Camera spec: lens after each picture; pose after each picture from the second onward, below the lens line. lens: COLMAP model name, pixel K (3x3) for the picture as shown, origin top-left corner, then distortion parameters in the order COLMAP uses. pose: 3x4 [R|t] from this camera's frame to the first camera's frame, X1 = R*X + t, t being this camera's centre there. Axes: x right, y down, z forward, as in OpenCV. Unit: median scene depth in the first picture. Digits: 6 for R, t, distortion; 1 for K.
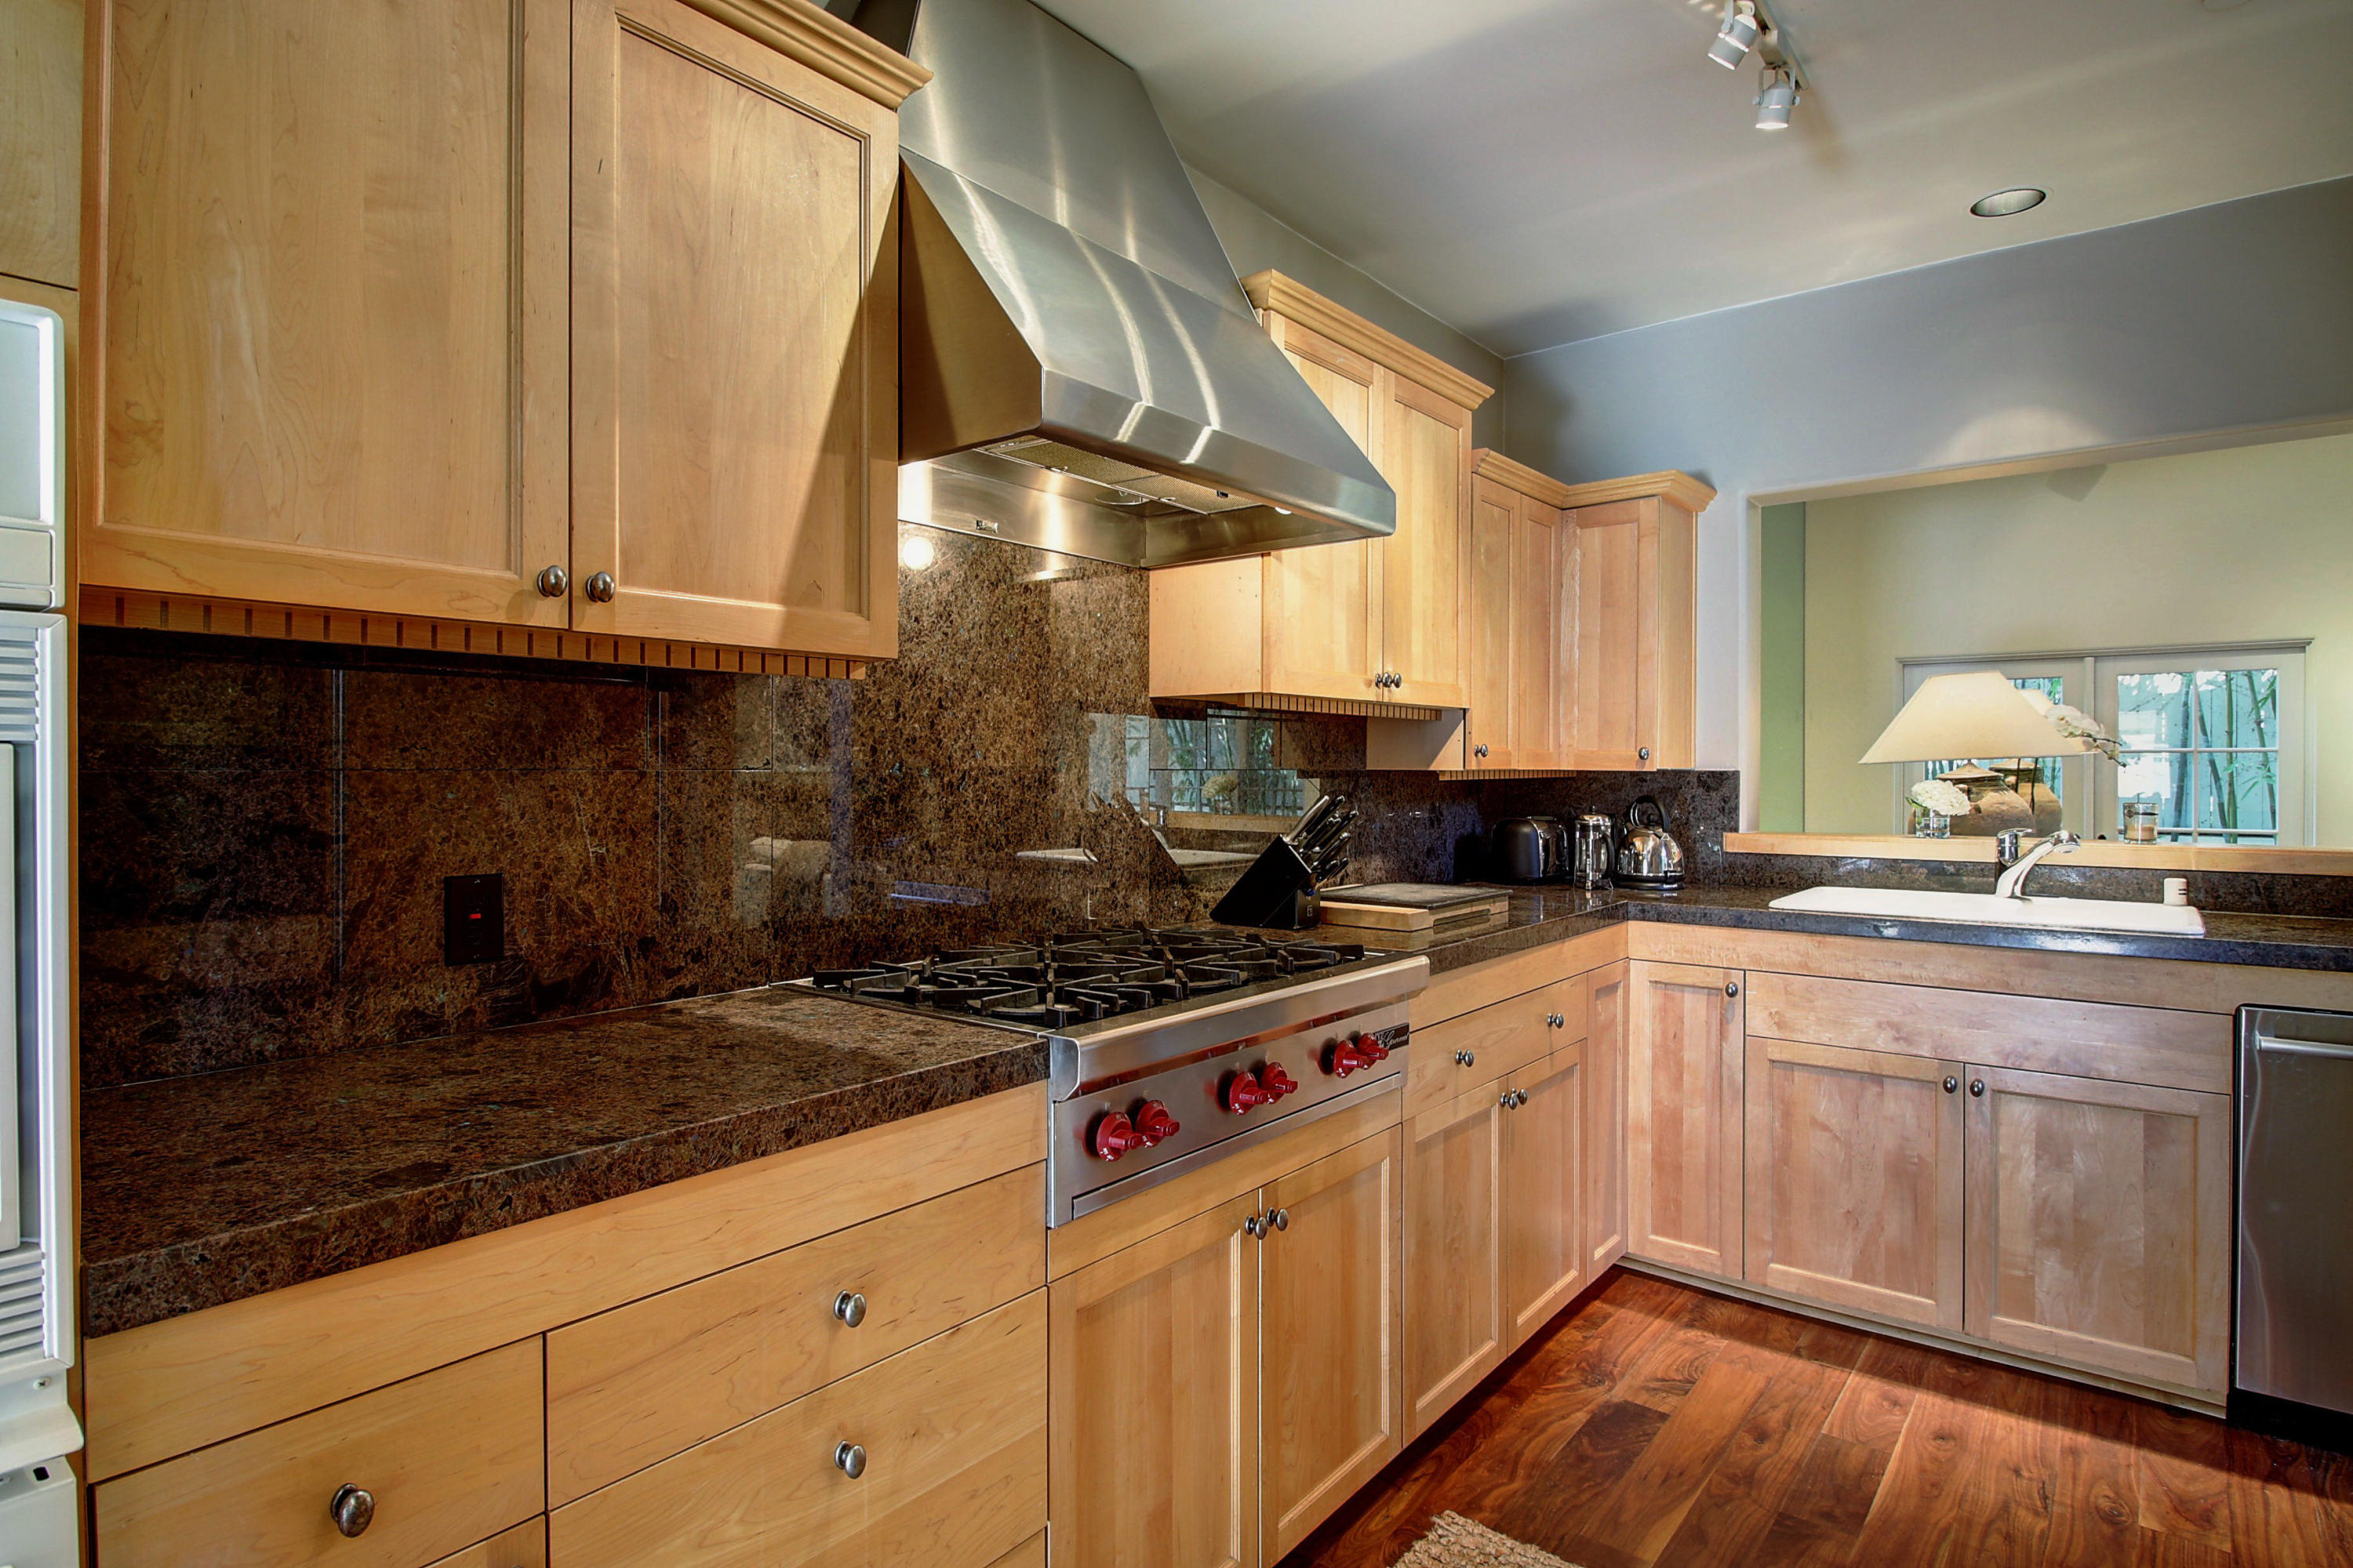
lens RADIAL K [[1229.4, 0, 1174.8], [0, 1229.4, 776.4], [0, 0, 1]] dist [-0.000690, -0.000574]
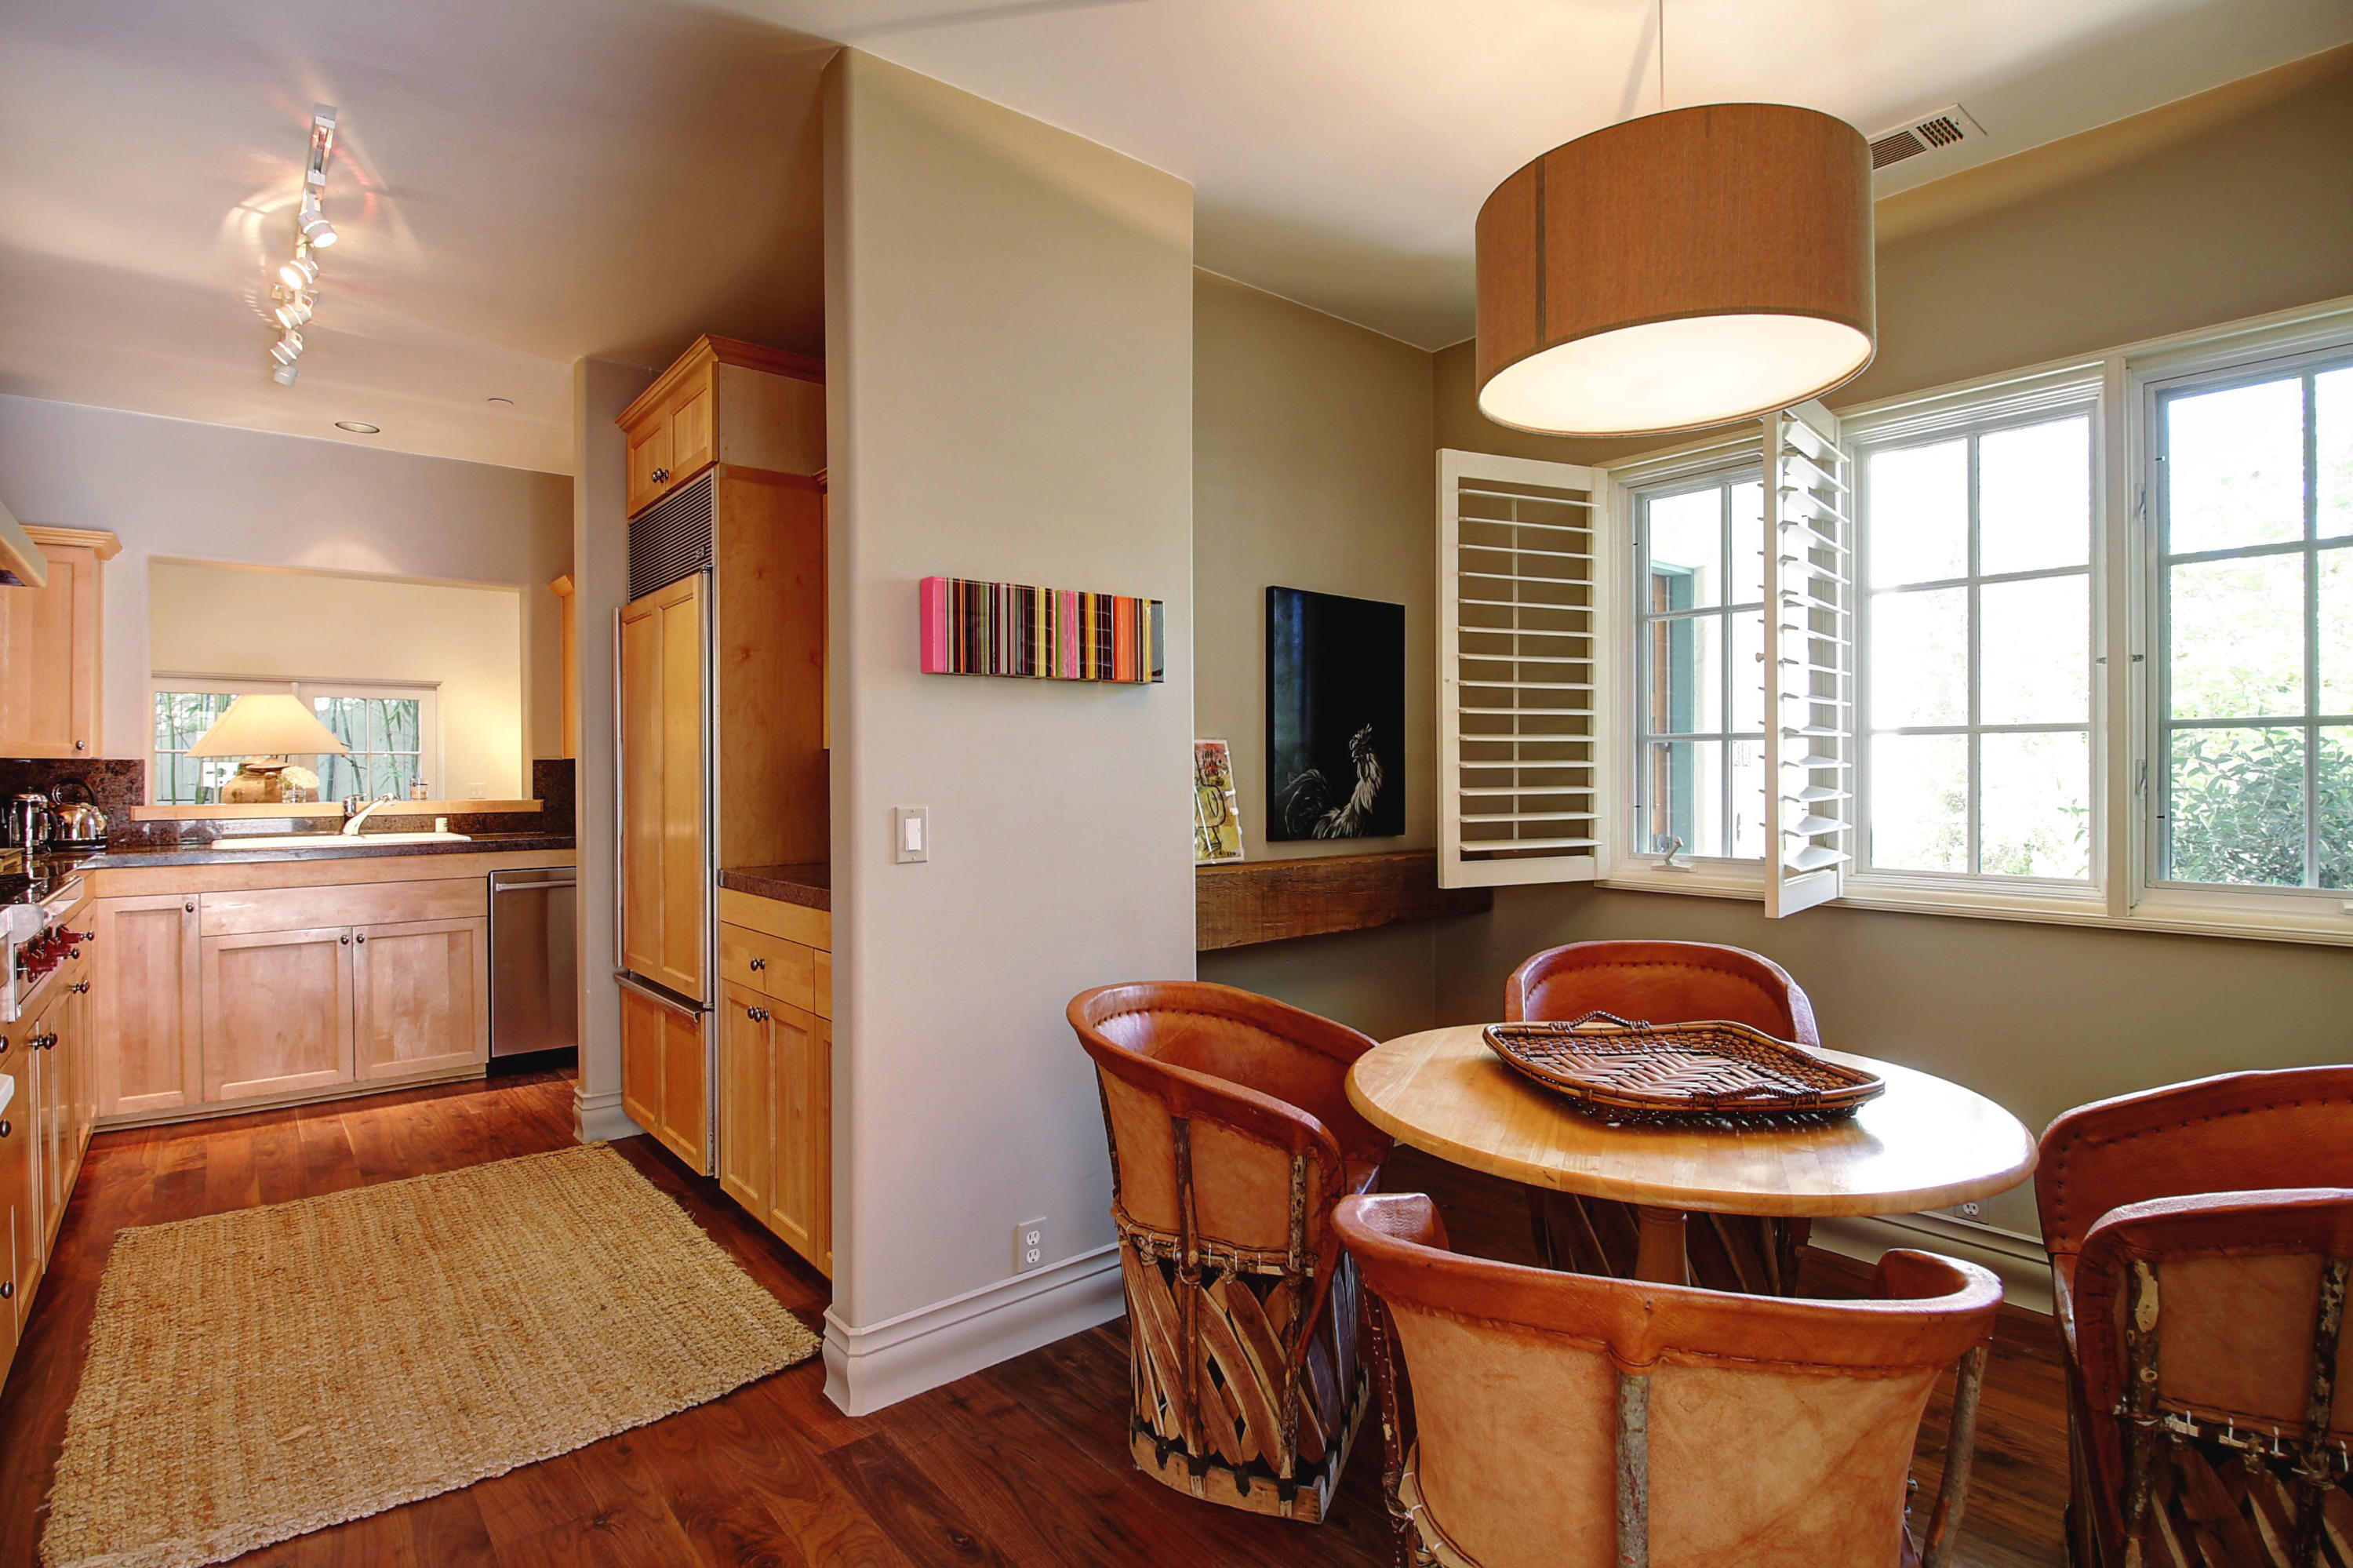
lens RADIAL K [[1178.5, 0, 1174.9], [0, 1178.5, 776.9], [0, 0, 1]] dist [-0.001854, 0.000004]
pose [[0.207129, -0.006180, 0.978294, -0.677713], [0.012894, 0.999910, 0.003587, 0.028903], [-0.978229, 0.011871, 0.207190, -0.440015]]
